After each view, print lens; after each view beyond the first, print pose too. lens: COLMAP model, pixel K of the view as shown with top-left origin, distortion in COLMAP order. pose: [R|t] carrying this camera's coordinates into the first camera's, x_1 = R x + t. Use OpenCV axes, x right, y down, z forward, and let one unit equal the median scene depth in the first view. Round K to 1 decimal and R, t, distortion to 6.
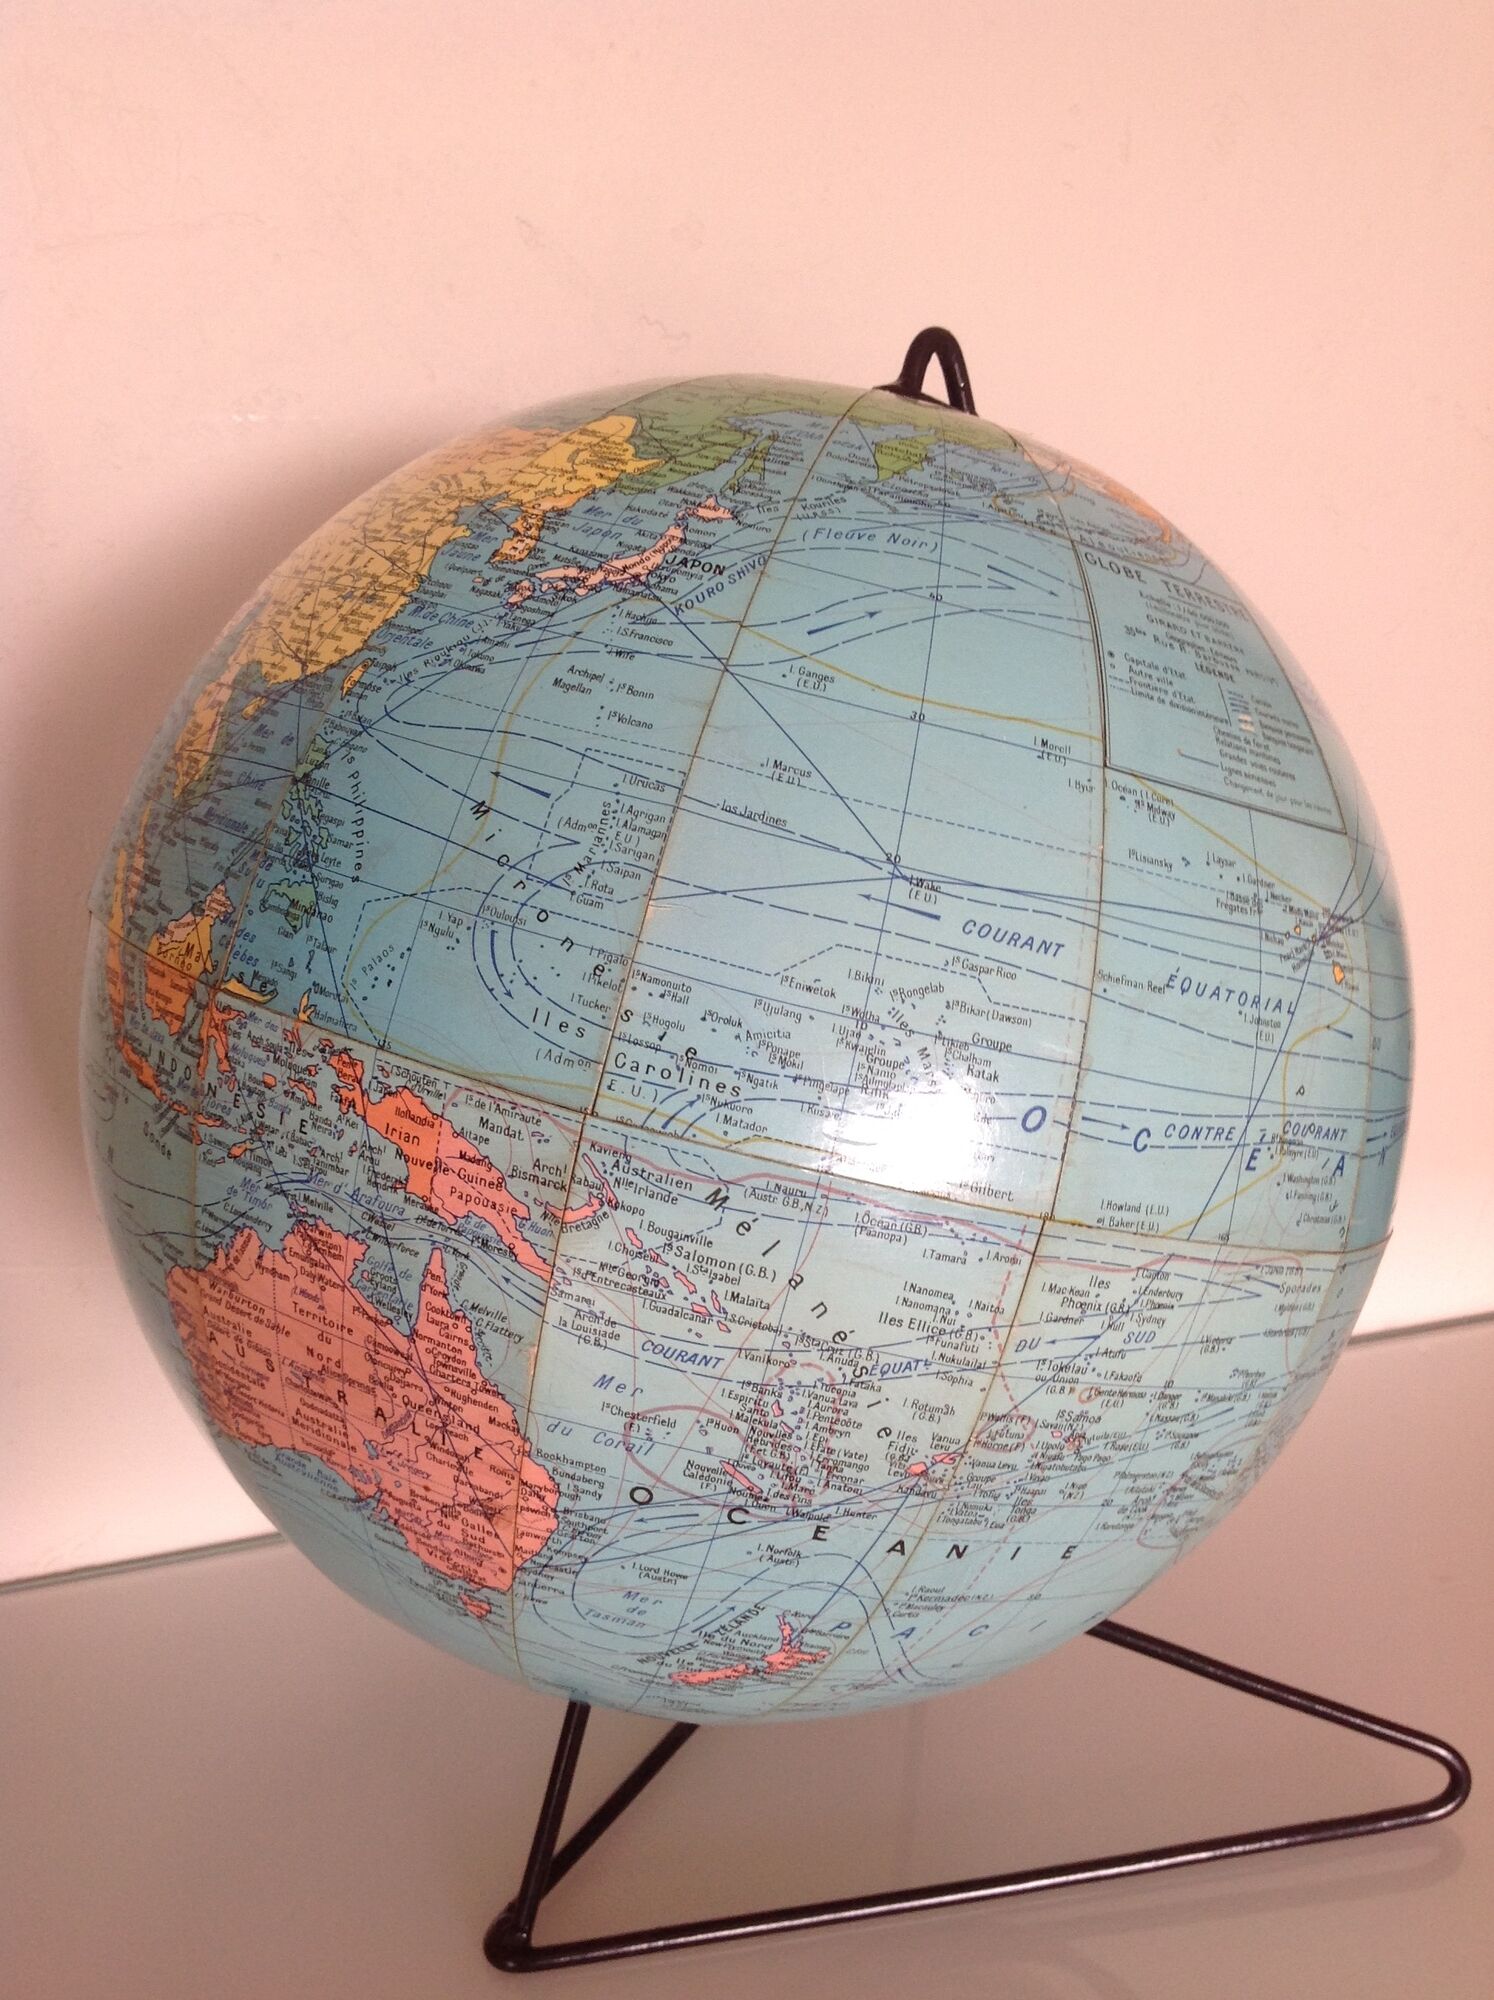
lens RADIAL K [[1922.8, 0, 747.0], [0, 1922.8, 1000.0], [0, 0, 1]] dist [0.121255, -0.298833]
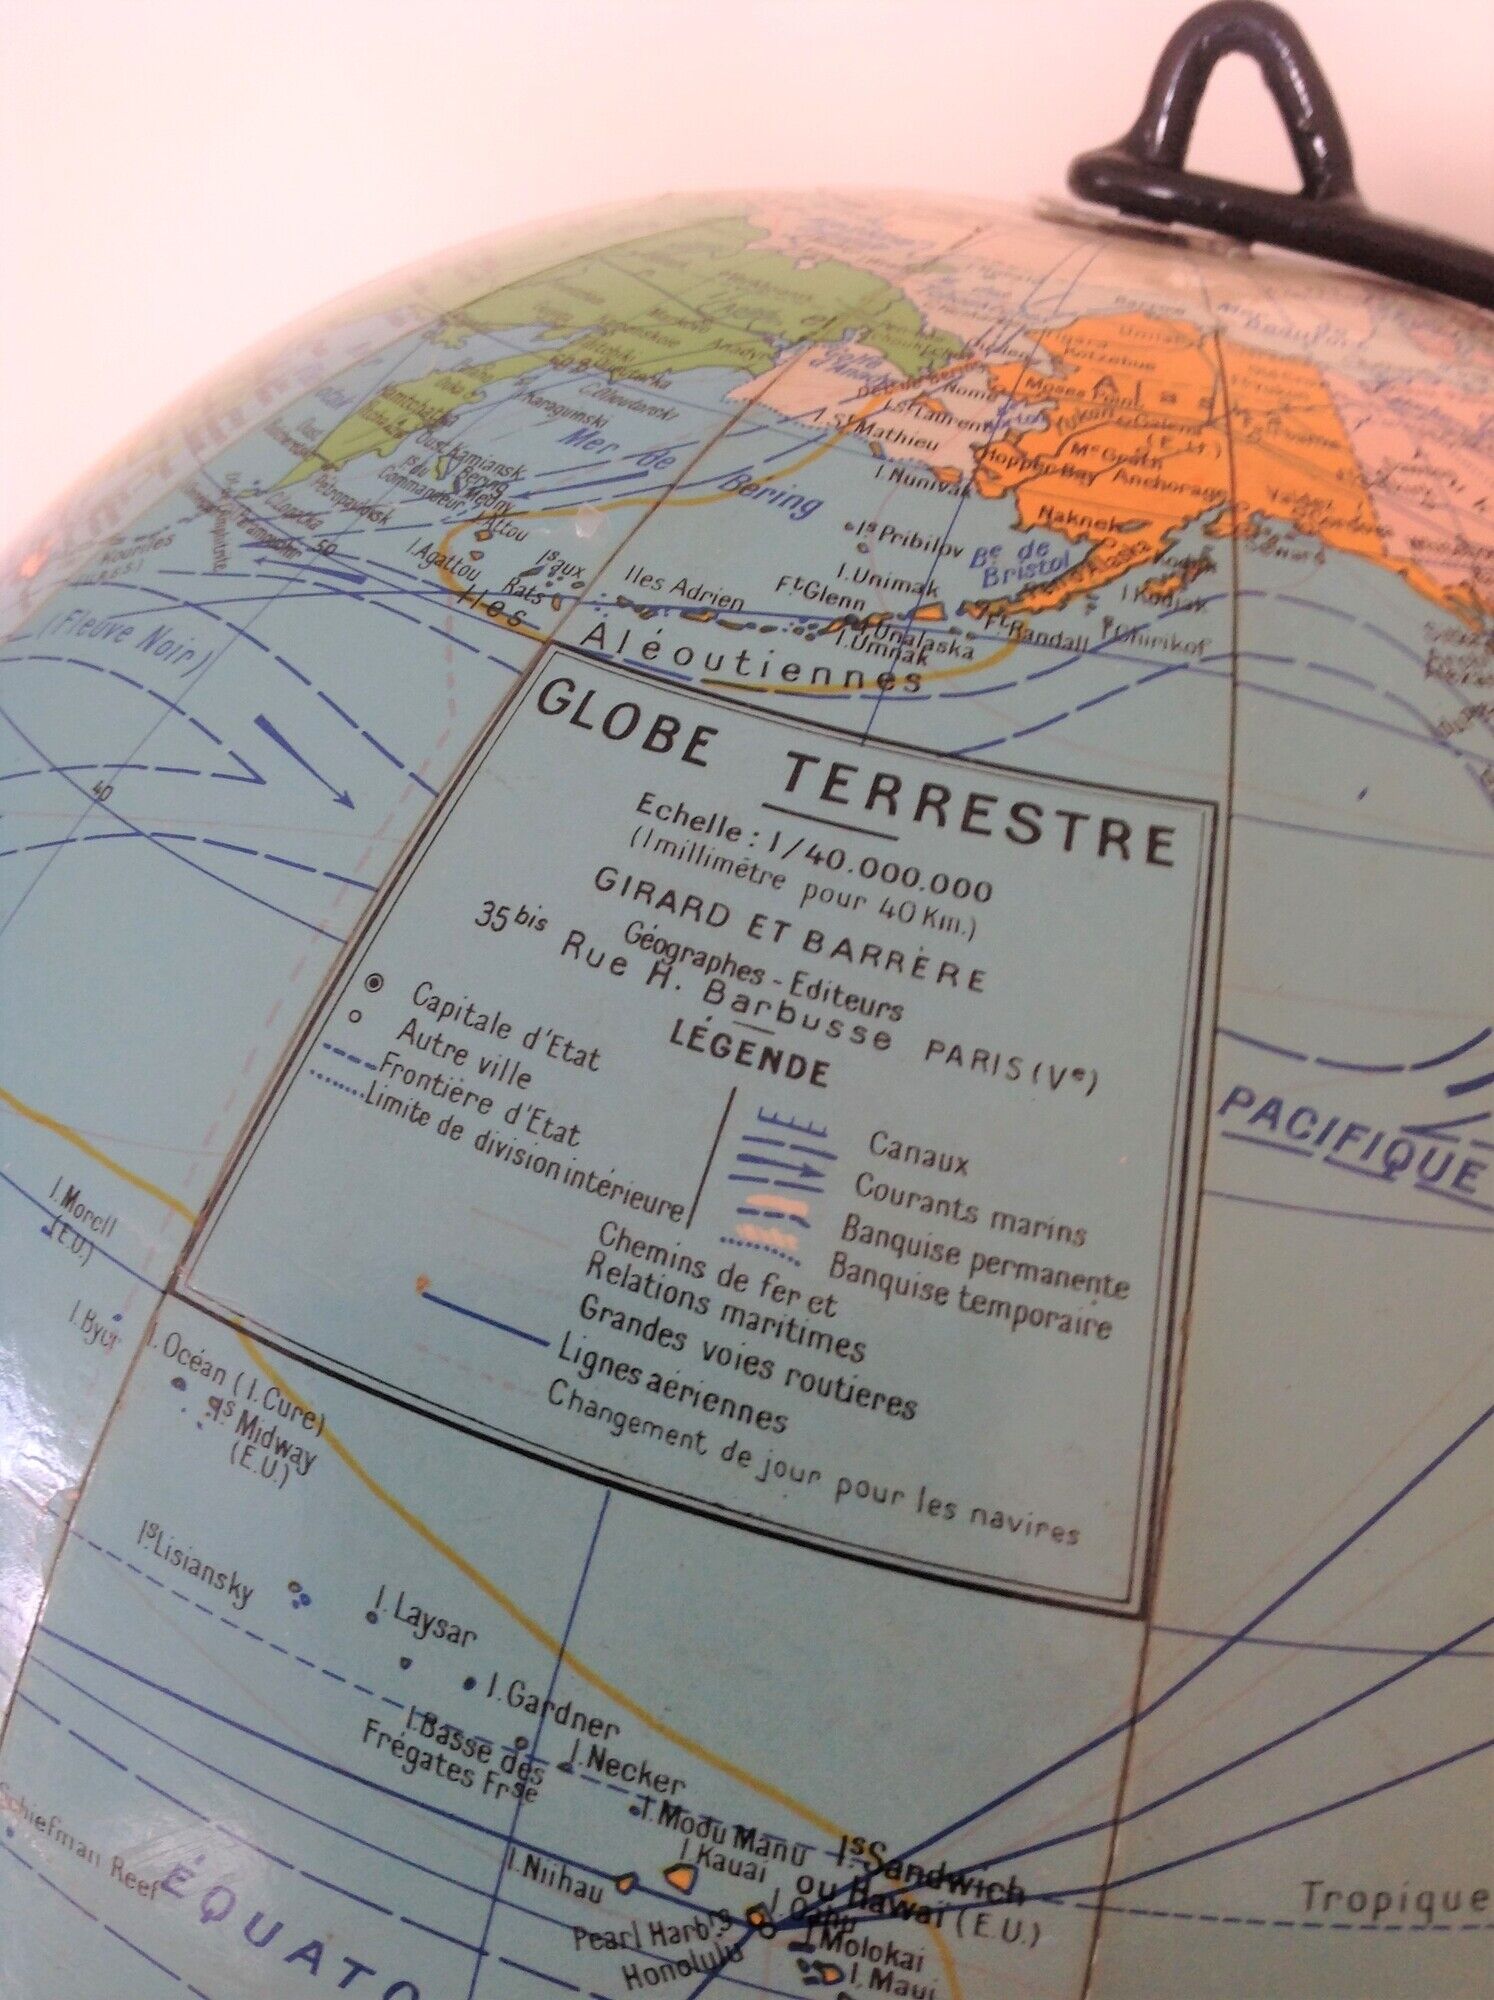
lens RADIAL K [[1922.8, 0, 747.0], [0, 1922.8, 1000.0], [0, 0, 1]] dist [0.121255, -0.298833]
pose [[0.624734, 0.205874, -0.753209, 0.519721], [-0.096869, 0.977599, 0.186860, -0.252076], [0.774806, -0.043775, 0.630682, 0.809296]]
